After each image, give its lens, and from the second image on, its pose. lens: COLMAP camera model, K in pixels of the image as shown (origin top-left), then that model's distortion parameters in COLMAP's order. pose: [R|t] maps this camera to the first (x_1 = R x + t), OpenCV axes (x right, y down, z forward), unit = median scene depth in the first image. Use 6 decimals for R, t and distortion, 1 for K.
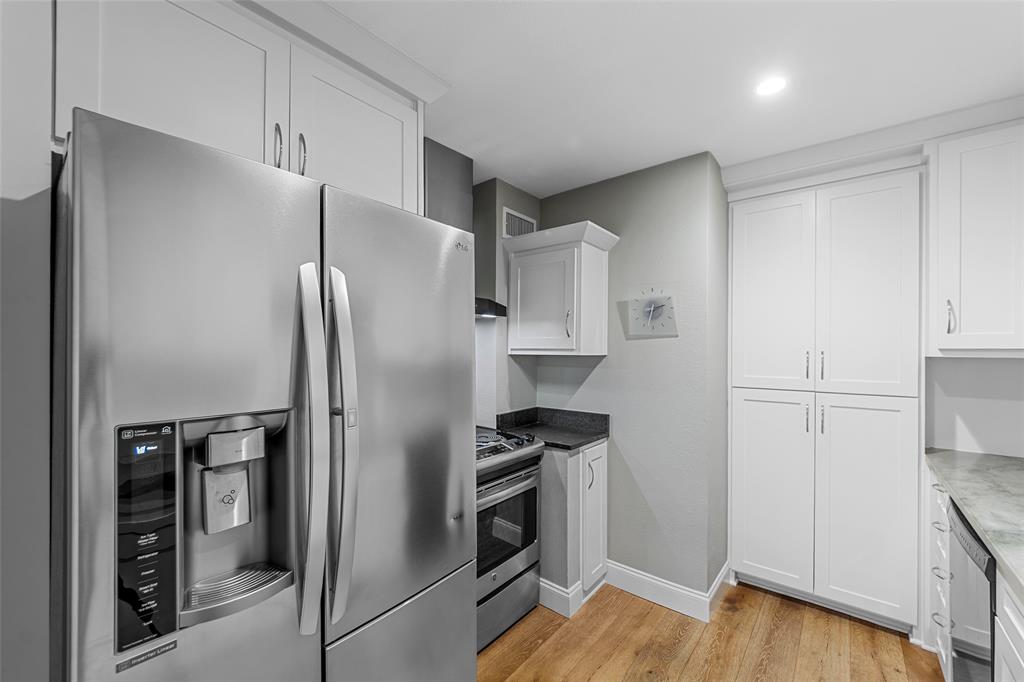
lens RADIAL K [[411.7, 0, 518.3], [0, 411.7, 346.2], [0, 0, 1]] dist [-0.003157, -0.000166]
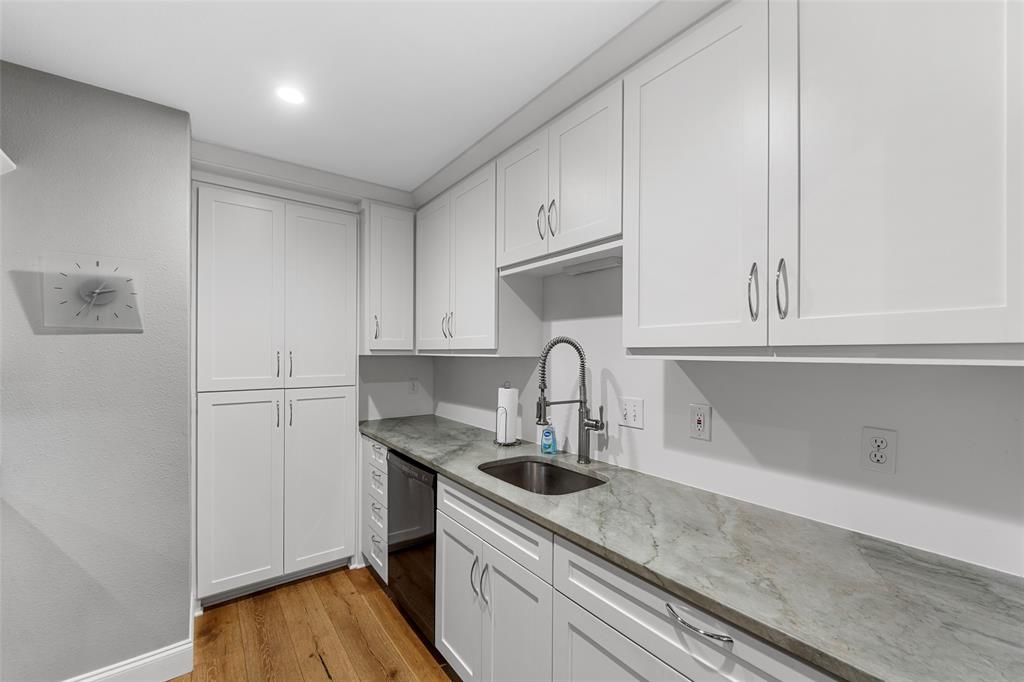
lens RADIAL K [[411.7, 0, 516.2], [0, 411.7, 350.6], [0, 0, 1]] dist [-0.003157, -0.000166]
pose [[0.240263, 0.000549, 0.970708, -0.197555], [-0.009978, 0.999948, 0.001904, 0.002379], [-0.970657, -0.010143, 0.240256, 0.150702]]
